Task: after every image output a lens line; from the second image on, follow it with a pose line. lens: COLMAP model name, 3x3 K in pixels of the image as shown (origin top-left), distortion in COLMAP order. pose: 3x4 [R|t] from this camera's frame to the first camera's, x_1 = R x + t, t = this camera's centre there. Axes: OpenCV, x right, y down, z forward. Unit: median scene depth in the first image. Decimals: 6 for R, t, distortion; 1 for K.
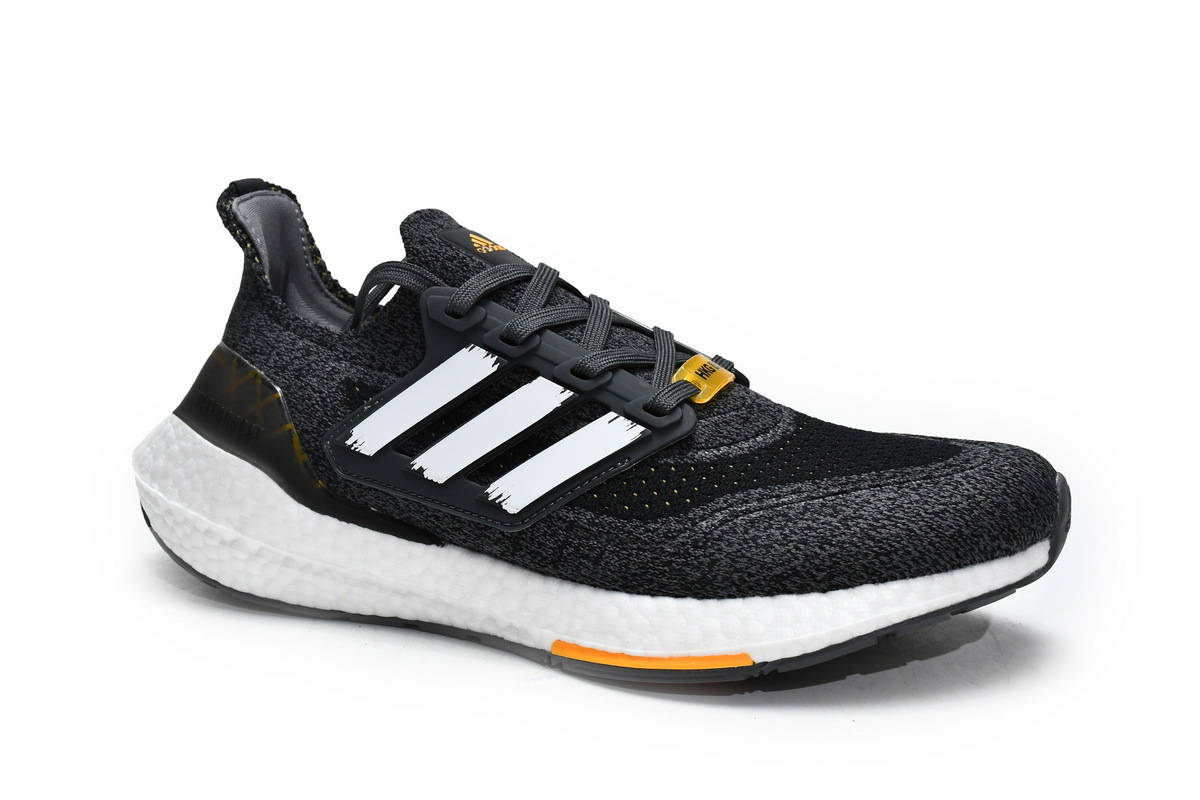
lens RADIAL K [[1329.1, 0, 589.0], [0, 1329.1, 389.6], [0, 0, 1]] dist [-0.022678, 0.000000]
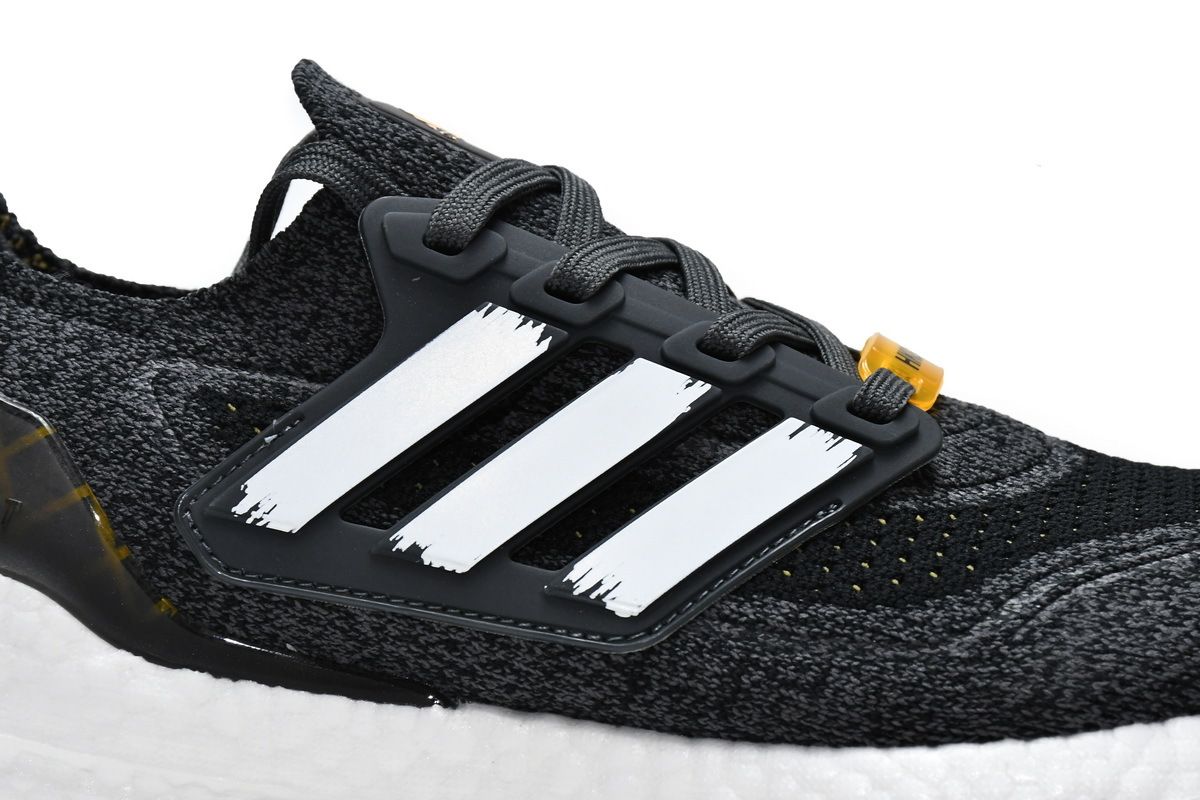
lens RADIAL K [[3415.0, 0, 607.4], [0, 3415.0, 403.4], [0, 0, 1]] dist [-0.012549, 0.000000]
pose [[0.950954, -0.013619, 0.309032, -0.463082], [0.054840, 0.990628, -0.125097, 0.174267], [-0.304432, 0.135909, 0.942788, -0.232642]]
